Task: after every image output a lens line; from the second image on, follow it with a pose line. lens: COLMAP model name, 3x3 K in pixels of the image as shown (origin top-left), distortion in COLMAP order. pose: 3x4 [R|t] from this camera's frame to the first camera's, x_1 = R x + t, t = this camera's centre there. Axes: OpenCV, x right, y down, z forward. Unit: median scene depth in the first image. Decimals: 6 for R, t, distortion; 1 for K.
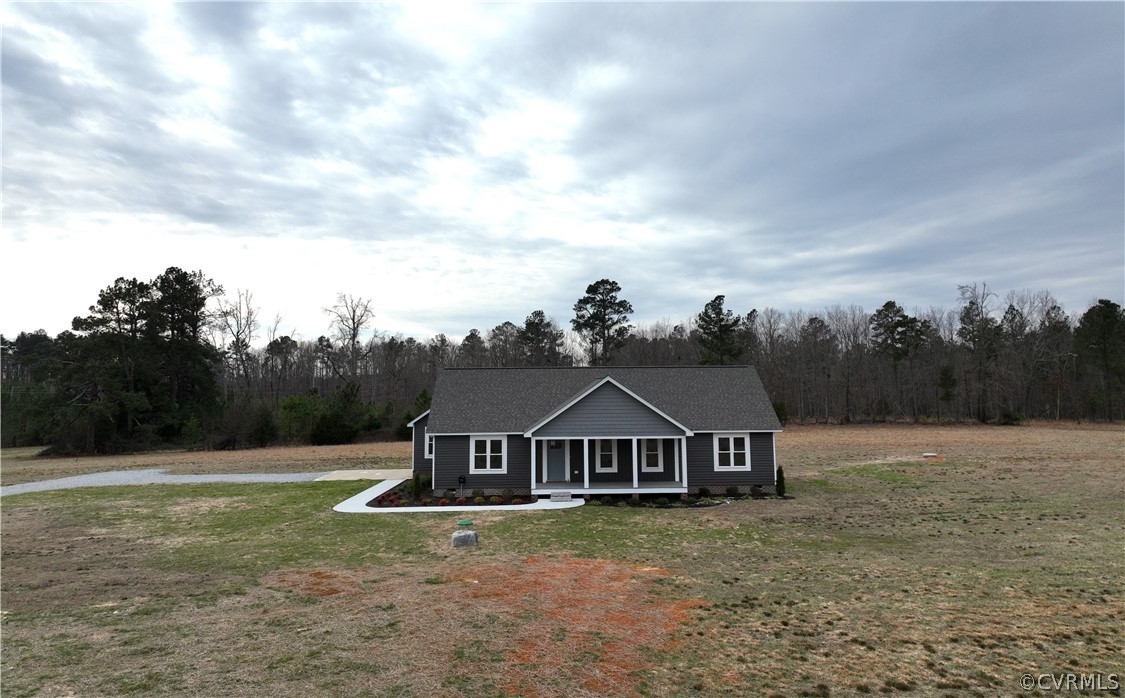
lens RADIAL K [[792.5, 0, 563.1], [0, 792.5, 281.7], [0, 0, 1]] dist [0.005215, 0.001088]
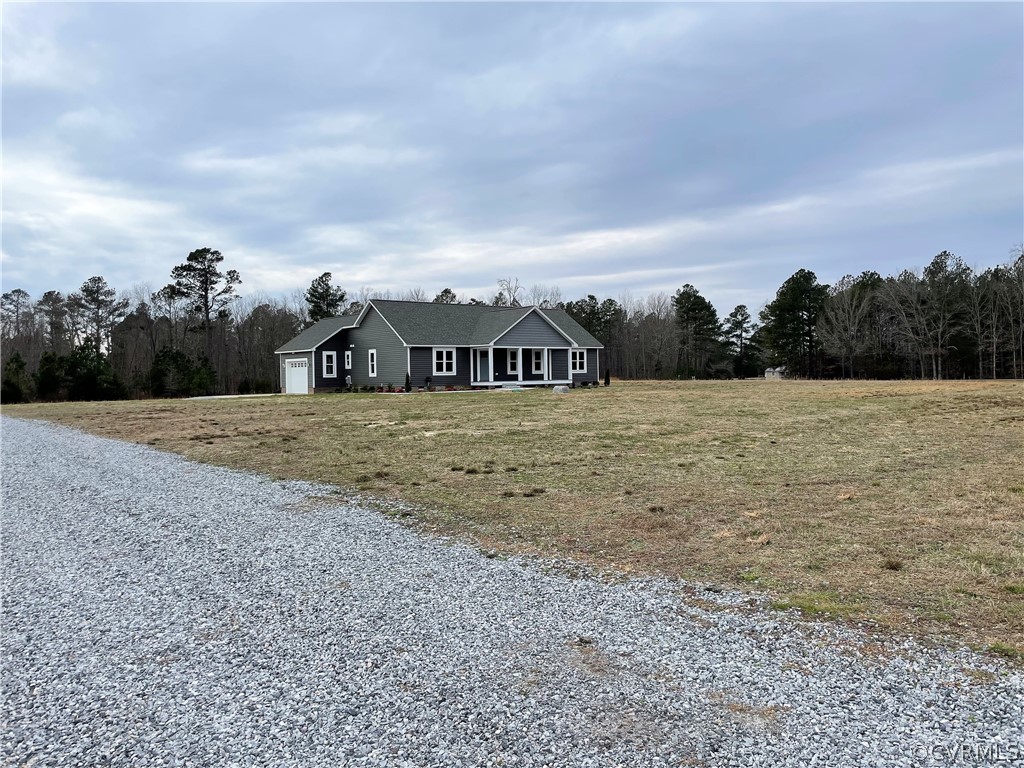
lens RADIAL K [[771.7, 0, 522.7], [0, 771.7, 379.1], [0, 0, 1]] dist [0.086574, -0.120468]
pose [[0.795916, -0.010976, 0.605308, -0.777616], [-0.067646, 0.991962, 0.106934, 0.098109], [-0.601616, -0.126057, 0.788776, -0.116429]]
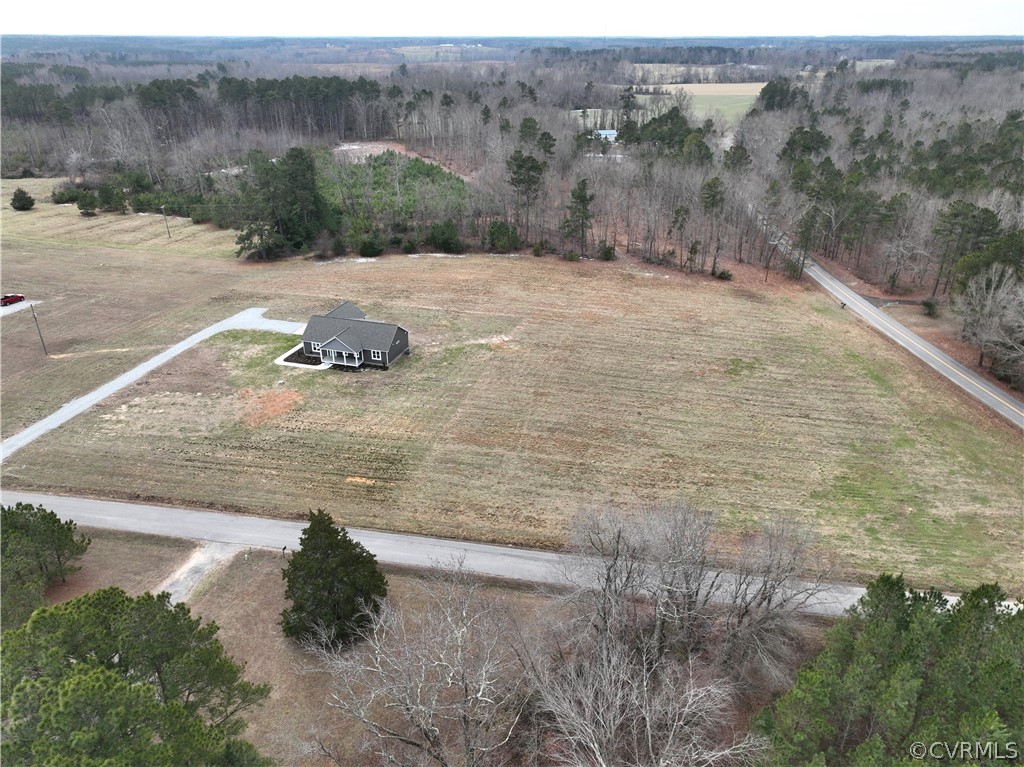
lens RADIAL K [[719.2, 0, 512.0], [0, 719.2, 383.5], [0, 0, 1]] dist [0.006717, 0.004412]
pose [[0.947167, 0.149216, -0.283917, 1.750768], [0.032372, 0.836200, 0.547469, -1.451369], [0.319103, -0.527735, 0.787191, -1.449943]]
